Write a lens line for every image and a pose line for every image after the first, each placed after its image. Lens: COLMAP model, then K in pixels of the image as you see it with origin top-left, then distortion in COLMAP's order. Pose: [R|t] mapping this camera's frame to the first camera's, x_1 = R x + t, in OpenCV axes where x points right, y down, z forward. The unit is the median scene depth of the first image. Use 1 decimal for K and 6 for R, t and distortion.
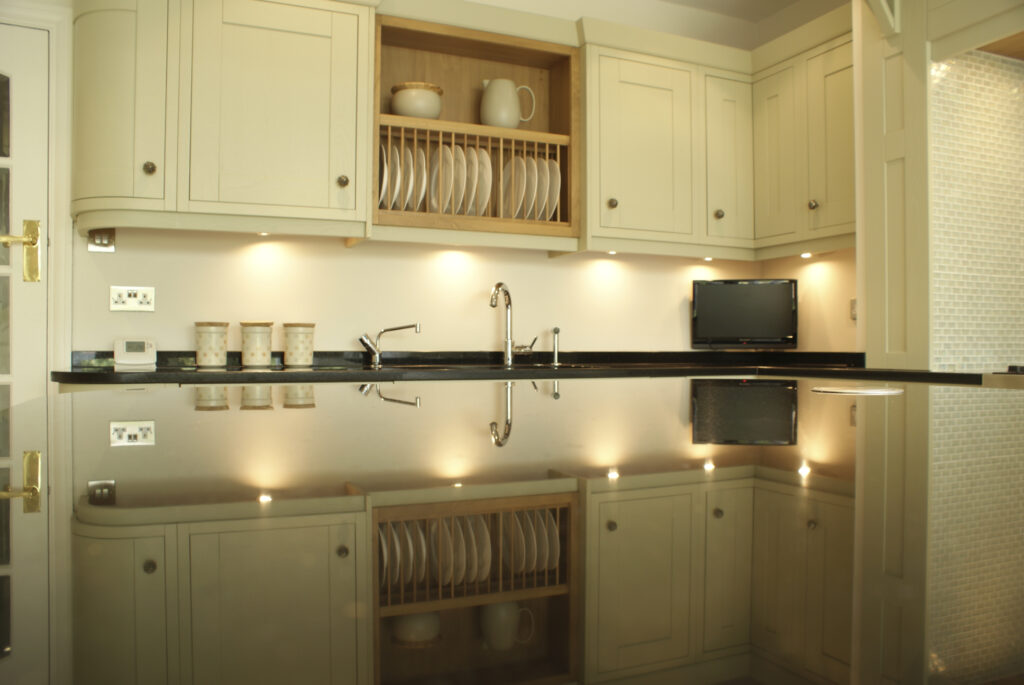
lens RADIAL K [[807.0, 0, 511.5], [0, 807.0, 355.4], [0, 0, 1]] dist [-0.168741, 0.158991]
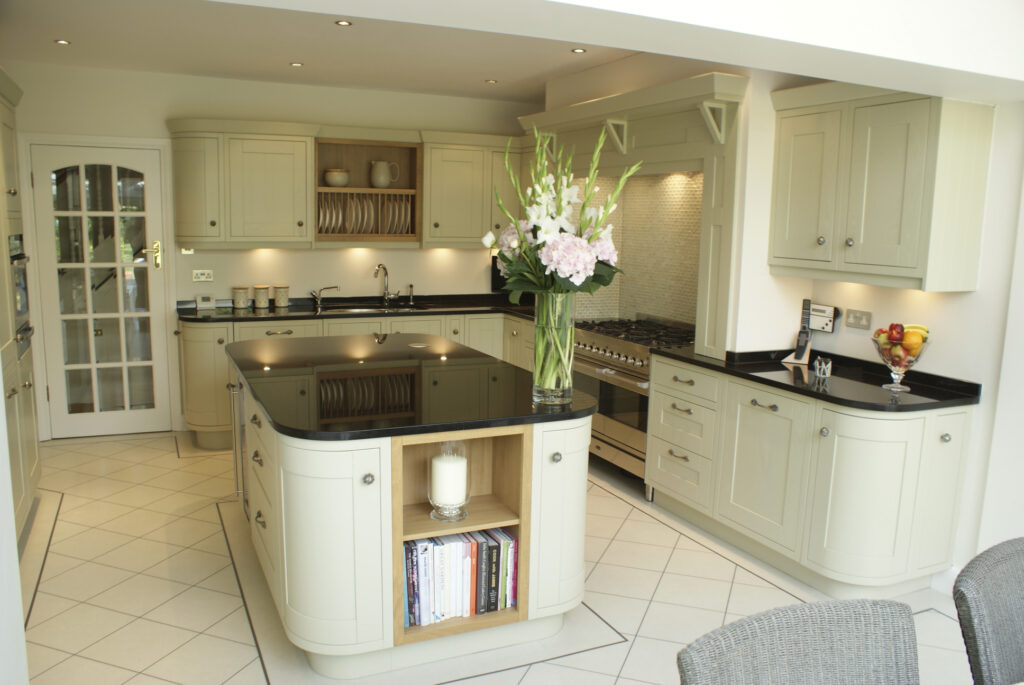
lens RADIAL K [[807.0, 0, 511.5], [0, 807.0, 355.4], [0, 0, 1]] dist [-0.168741, 0.158991]
pose [[0.999621, 0.018336, 0.020529, 0.286487], [-0.021345, 0.987287, 0.157511, -0.193815], [-0.017380, -0.157889, 0.987304, -1.060549]]
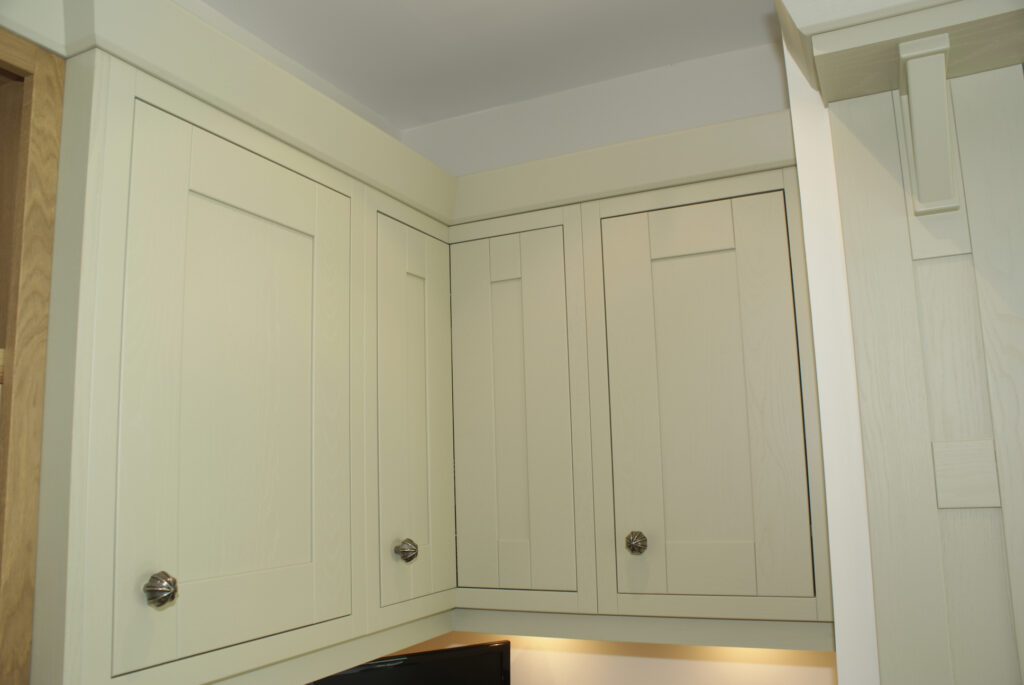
lens RADIAL K [[807.0, 0, 511.5], [0, 807.0, 355.4], [0, 0, 1]] dist [-0.168741, 0.158991]
pose [[0.763594, 0.069457, 0.641951, 0.035672], [0.037863, 0.987670, -0.151901, -0.233368], [-0.644586, 0.140297, 0.751549, 0.705096]]
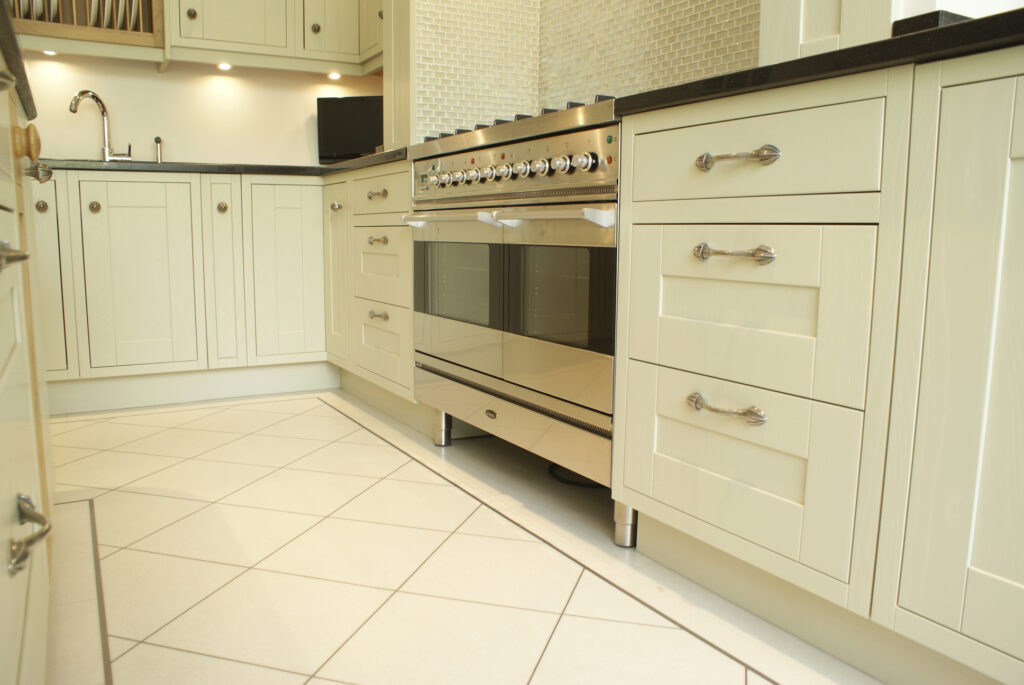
lens RADIAL K [[807.0, 0, 511.5], [0, 807.0, 355.4], [0, 0, 1]] dist [-0.168741, 0.158991]
pose [[0.995419, -0.007967, 0.095281, 0.456520], [-0.006162, 0.989105, 0.147086, 0.104893], [-0.095415, -0.146999, 0.984524, -0.112475]]
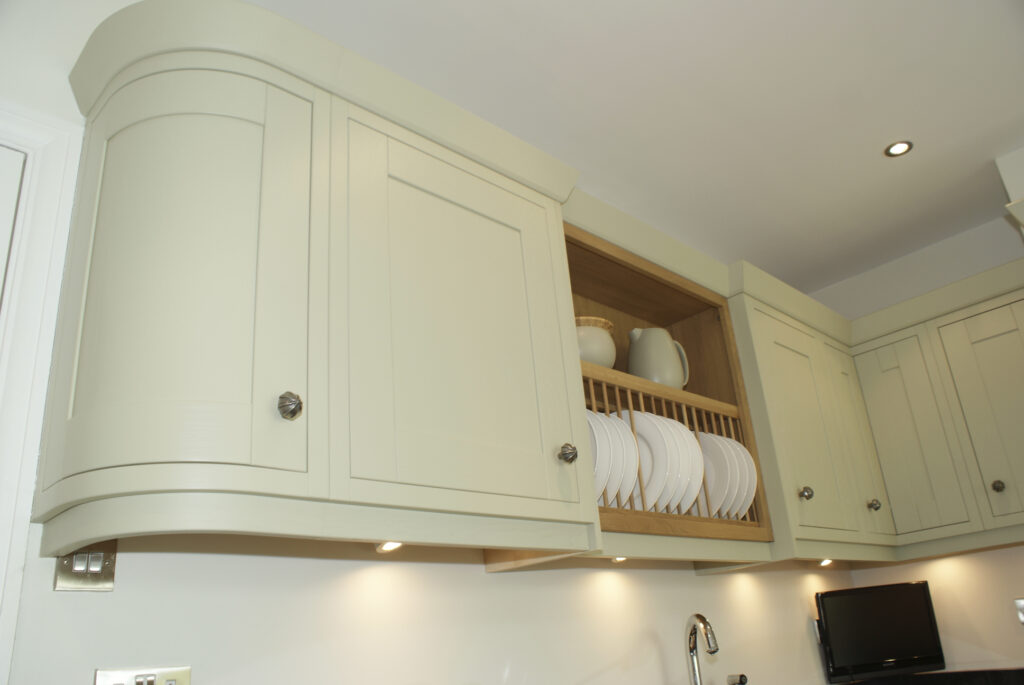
lens RADIAL K [[807.0, 0, 511.5], [0, 807.0, 355.4], [0, 0, 1]] dist [-0.168741, 0.158991]
pose [[0.930708, 0.051333, 0.362143, -0.417540], [0.093161, 0.924179, -0.370424, -0.063473], [-0.353699, 0.378494, 0.855359, 0.428820]]
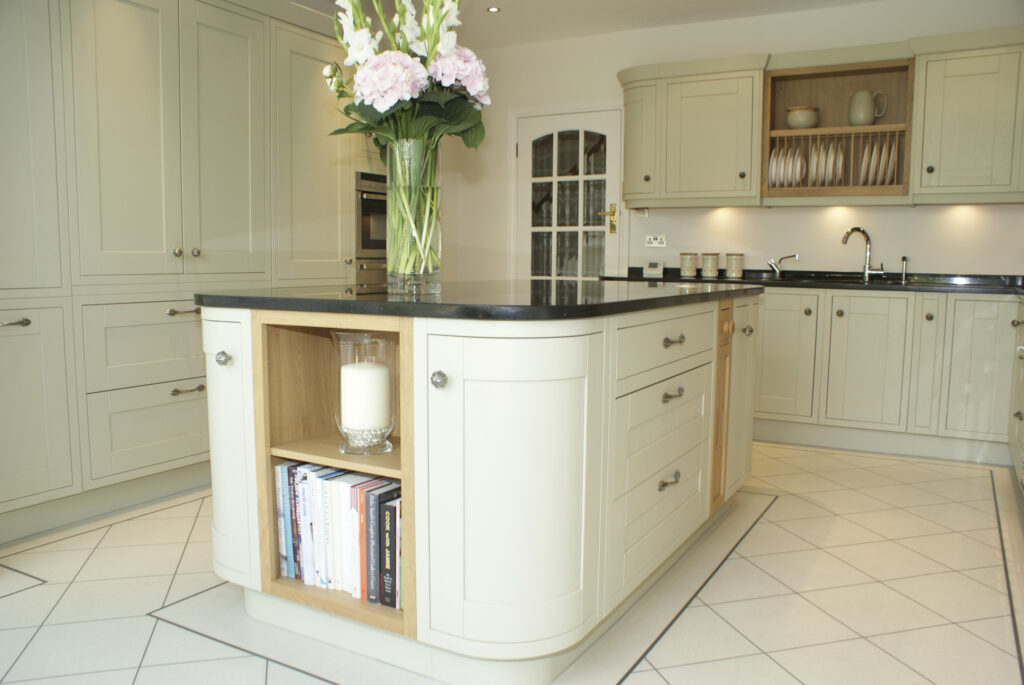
lens RADIAL K [[807.0, 0, 511.5], [0, 807.0, 355.4], [0, 0, 1]] dist [-0.168741, 0.158991]
pose [[0.593243, 0.099126, -0.798897, 0.840363], [-0.012288, 0.993389, 0.114133, -0.010423], [0.804930, -0.057892, 0.590540, -0.443150]]
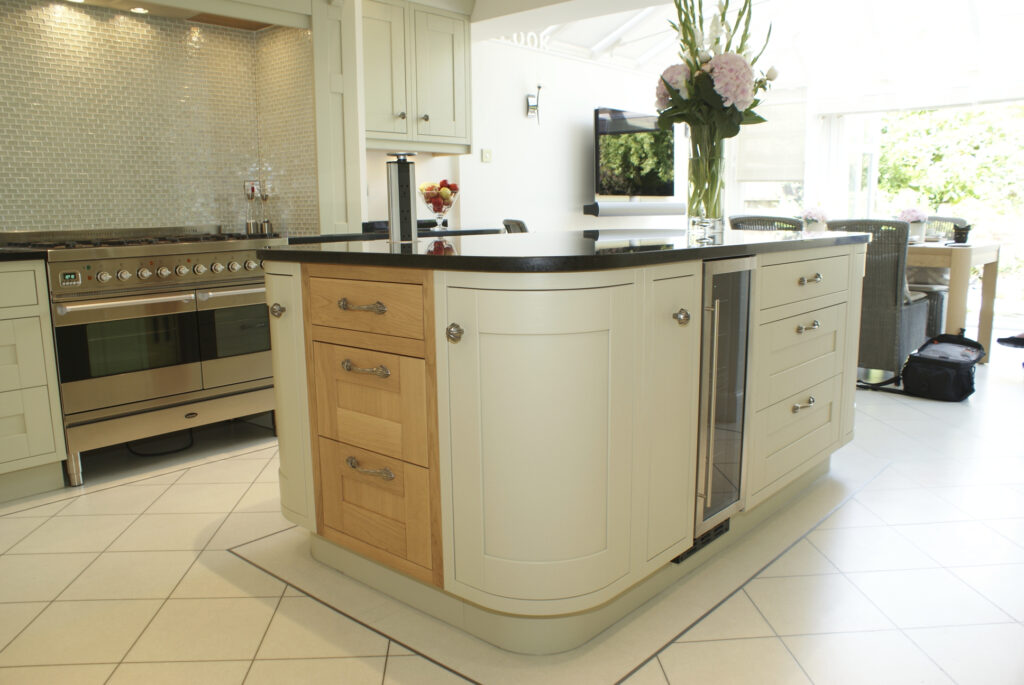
lens RADIAL K [[807.0, 0, 511.5], [0, 807.0, 355.4], [0, 0, 1]] dist [-0.168741, 0.158991]
pose [[-0.422892, -0.154948, 0.892835, -0.646533], [0.015445, 0.983897, 0.178068, -0.015437], [-0.906049, 0.089093, -0.413689, 0.595806]]
